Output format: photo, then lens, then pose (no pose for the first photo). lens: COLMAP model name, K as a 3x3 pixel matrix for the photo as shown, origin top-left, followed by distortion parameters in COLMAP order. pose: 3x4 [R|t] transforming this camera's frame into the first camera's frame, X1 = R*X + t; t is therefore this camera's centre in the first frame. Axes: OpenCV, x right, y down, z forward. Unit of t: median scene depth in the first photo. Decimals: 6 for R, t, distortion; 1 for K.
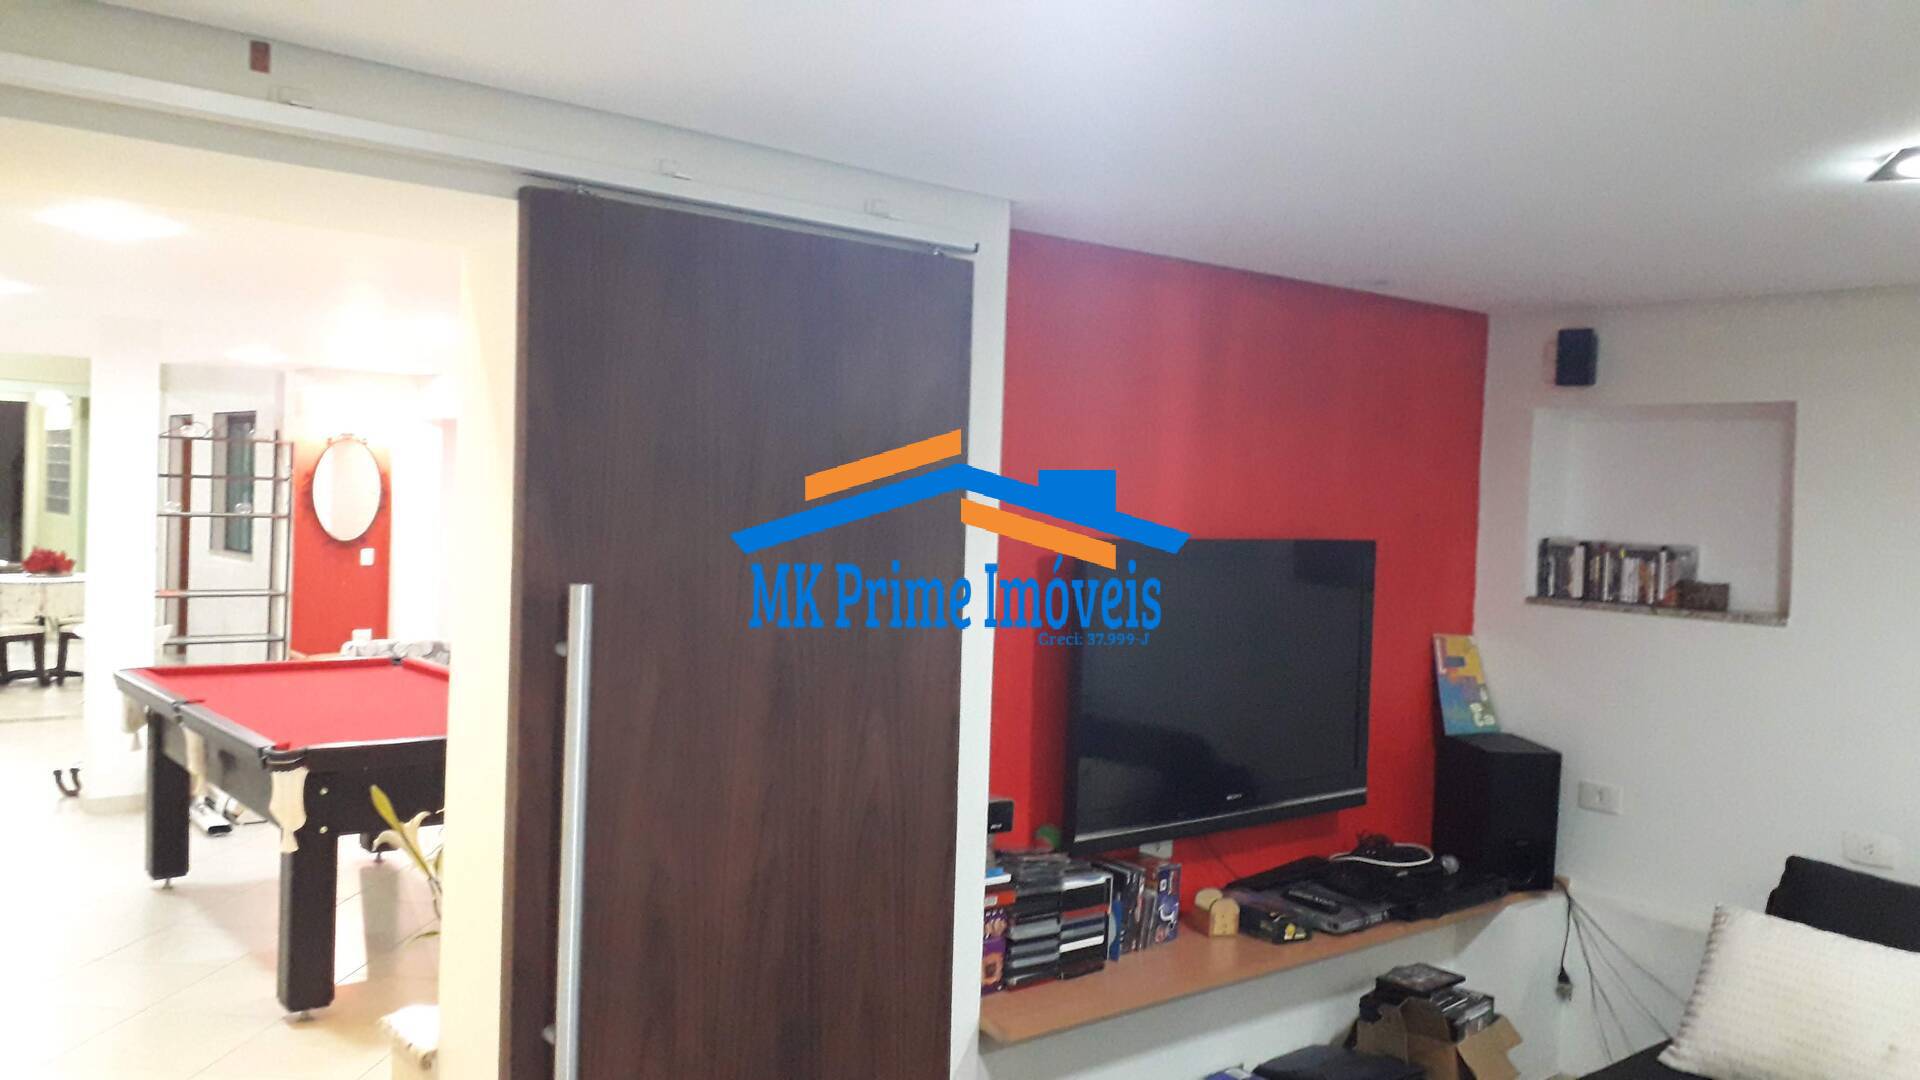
lens RADIAL K [[1517.0, 0, 961.4], [0, 1517.0, 521.1], [0, 0, 1]] dist [0.036679, -0.078757]
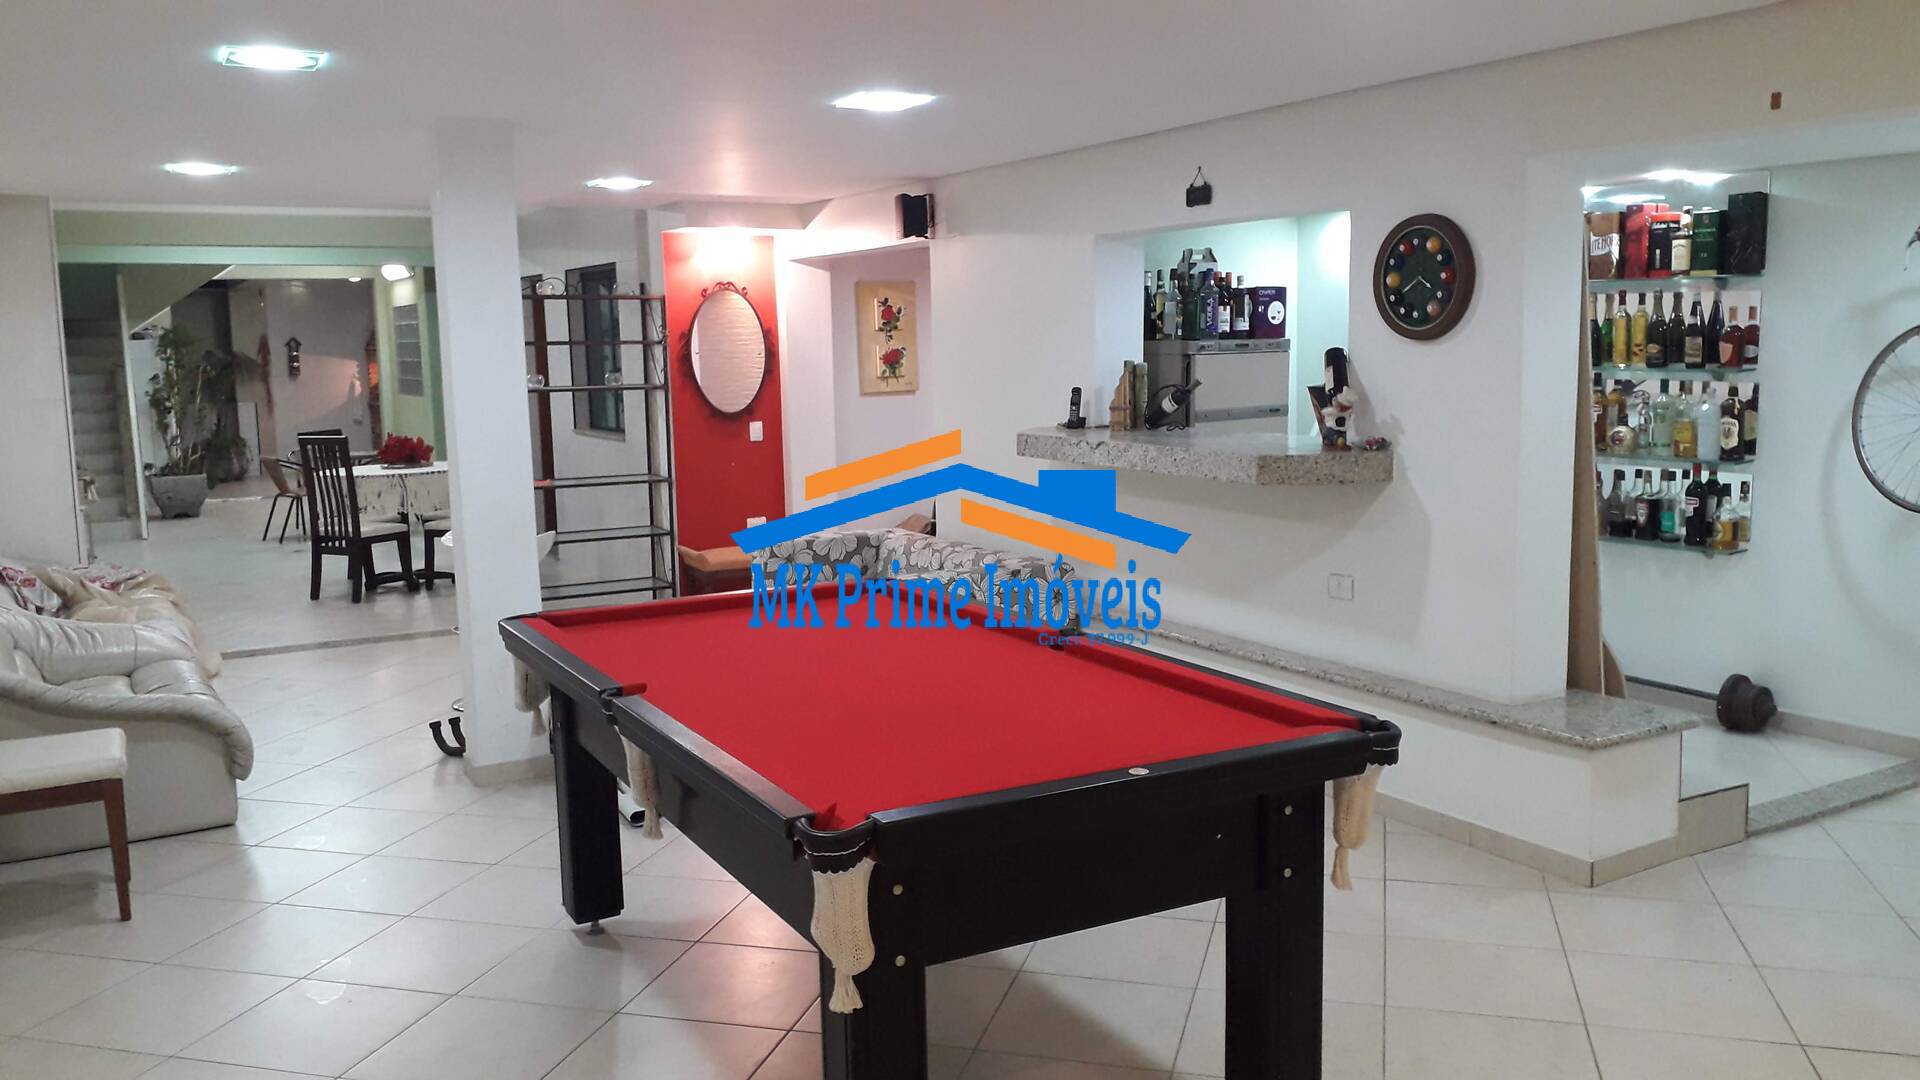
lens RADIAL K [[1558.2, 0, 986.1], [0, 1558.2, 544.5], [0, 0, 1]] dist [0.062980, -0.076131]
pose [[0.981140, -0.028545, -0.191182, -0.104724], [0.049885, 0.992925, 0.107759, -0.000436], [0.186753, -0.115263, 0.975622, 0.181602]]
